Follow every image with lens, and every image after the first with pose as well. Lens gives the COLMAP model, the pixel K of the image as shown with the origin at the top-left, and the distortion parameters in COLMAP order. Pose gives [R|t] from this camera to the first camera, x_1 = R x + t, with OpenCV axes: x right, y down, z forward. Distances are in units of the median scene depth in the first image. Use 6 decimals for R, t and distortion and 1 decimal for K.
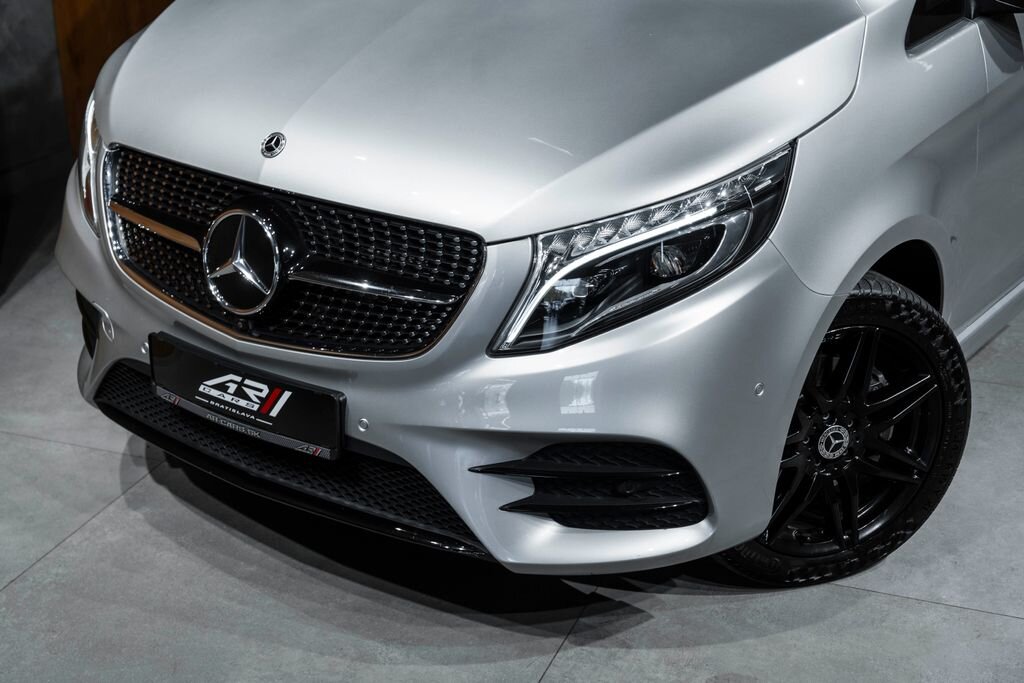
lens RADIAL K [[1553.8, 0, 513.7], [0, 1553.8, 349.2], [0, 0, 1]] dist [-0.011839, 0.000000]
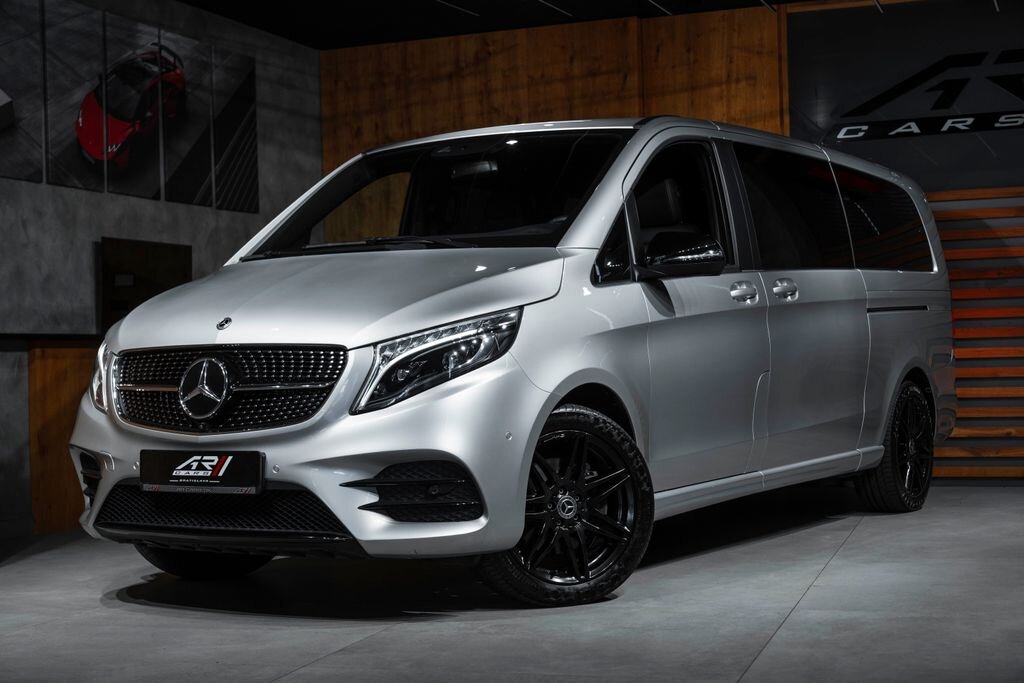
lens RADIAL K [[1612.6, 0, 514.7], [0, 1612.6, 348.6], [0, 0, 1]] dist [-0.019963, 0.000000]
pose [[0.996394, -0.021569, 0.082055, 0.019412], [0.053119, 0.912729, -0.405097, 0.637136], [-0.066157, 0.407995, 0.910584, -0.641987]]
